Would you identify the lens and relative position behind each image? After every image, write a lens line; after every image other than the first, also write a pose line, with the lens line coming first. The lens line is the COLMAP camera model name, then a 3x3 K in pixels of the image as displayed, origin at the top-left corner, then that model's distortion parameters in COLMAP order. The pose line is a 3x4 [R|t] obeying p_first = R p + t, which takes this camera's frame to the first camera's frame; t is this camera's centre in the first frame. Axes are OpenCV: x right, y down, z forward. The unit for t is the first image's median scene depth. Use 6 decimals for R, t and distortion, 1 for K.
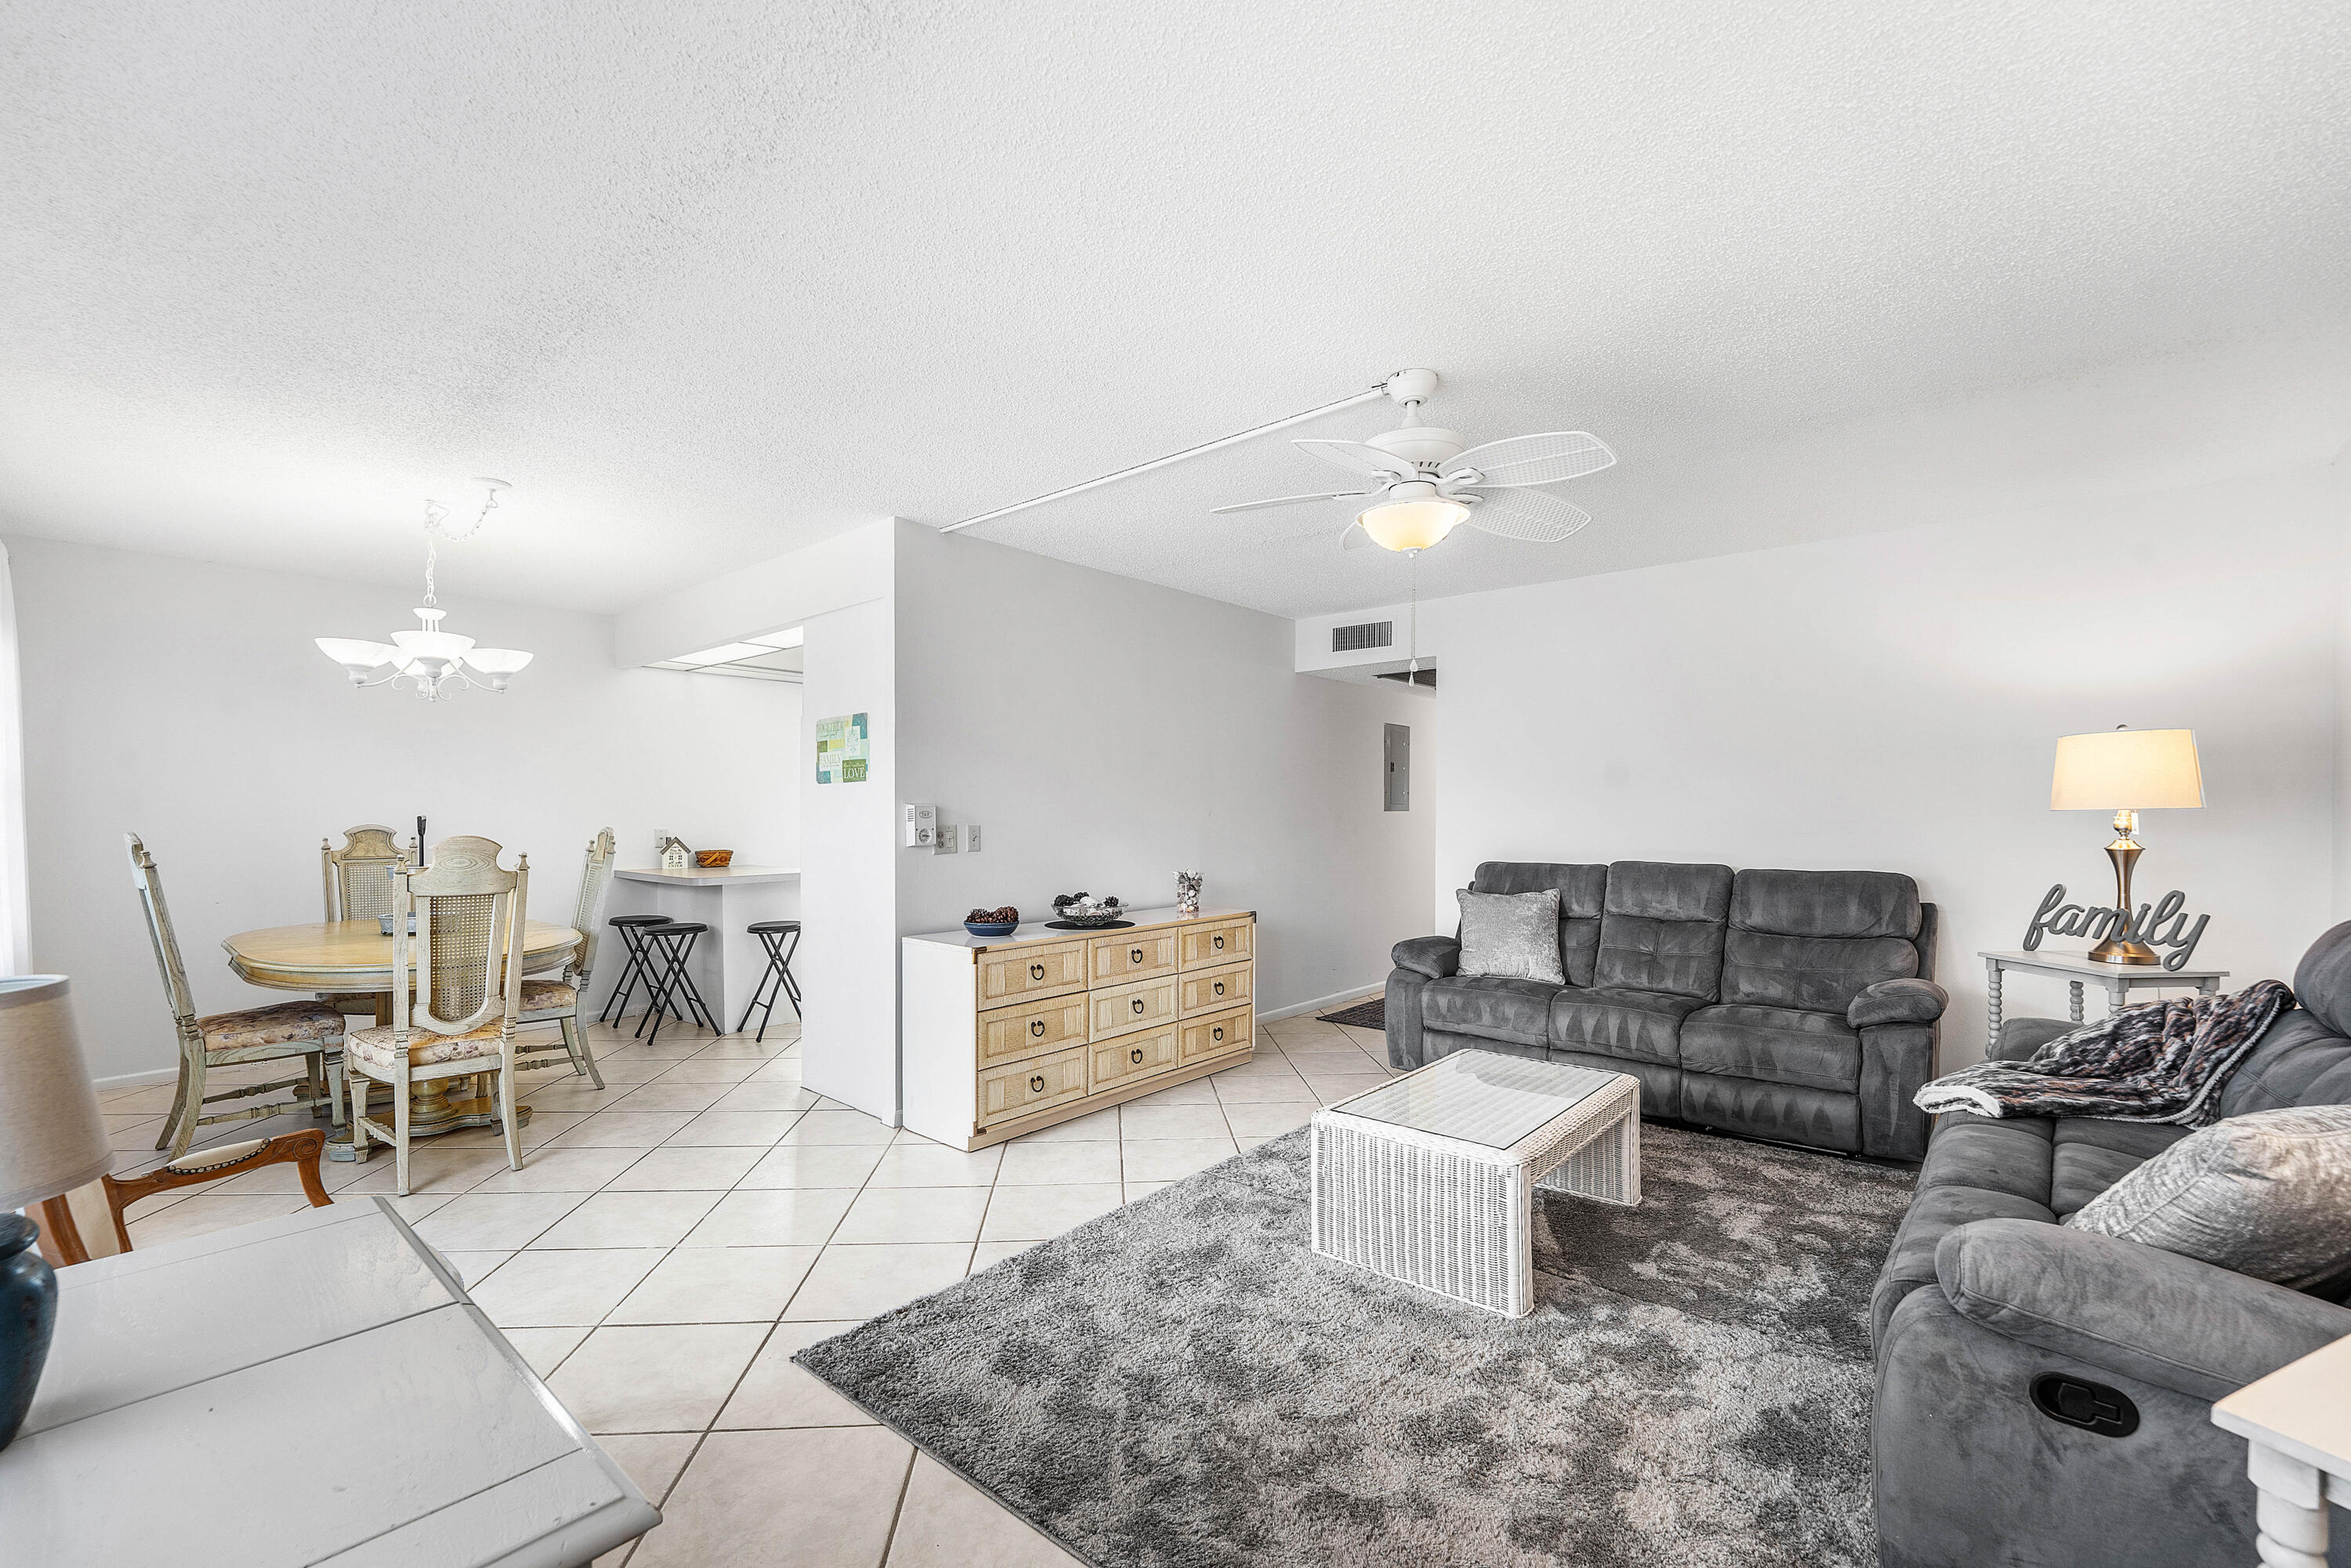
lens RADIAL K [[983.7, 0, 1180.2], [0, 983.7, 800.2], [0, 0, 1]] dist [0.000492, 0.000056]
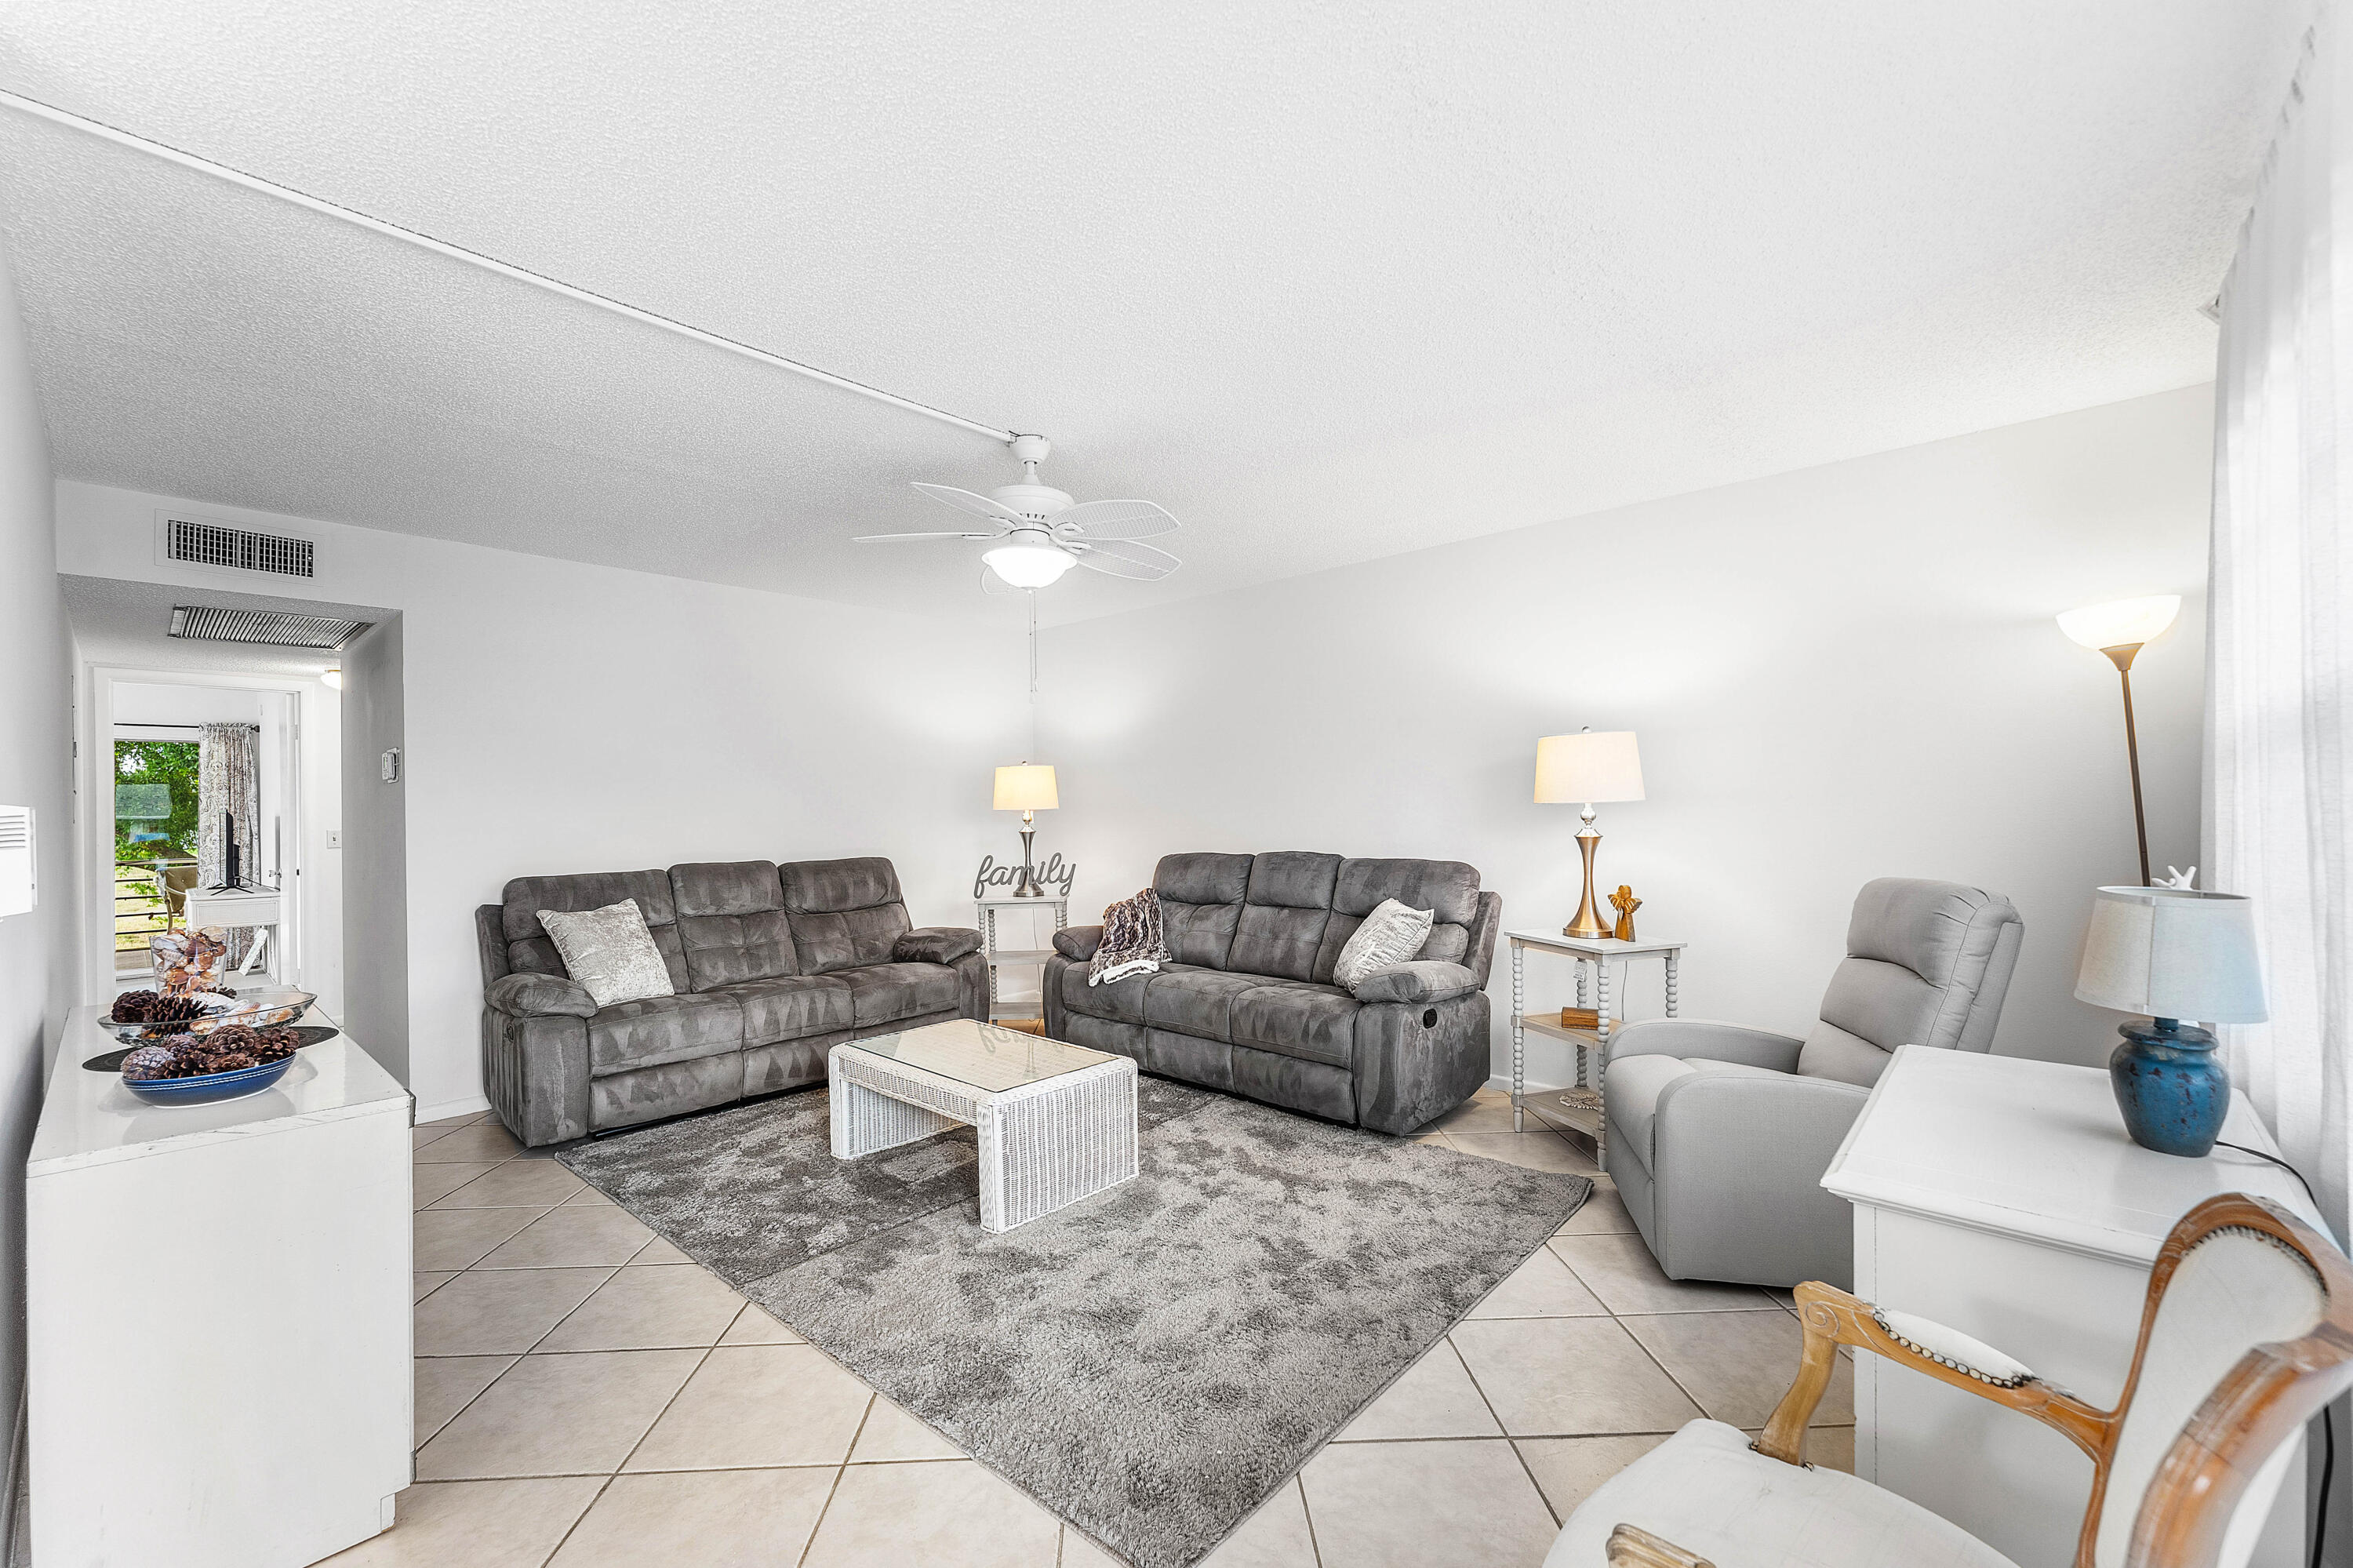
lens RADIAL K [[954.3, 0, 1168.8], [0, 954.3, 804.6], [0, 0, 1]] dist [0.001184, -0.000044]
pose [[0.042320, 0.003975, 0.999096, -0.720031], [0.000129, 0.999992, -0.003984, 0.006960], [-0.999104, 0.000298, 0.042319, 0.646684]]
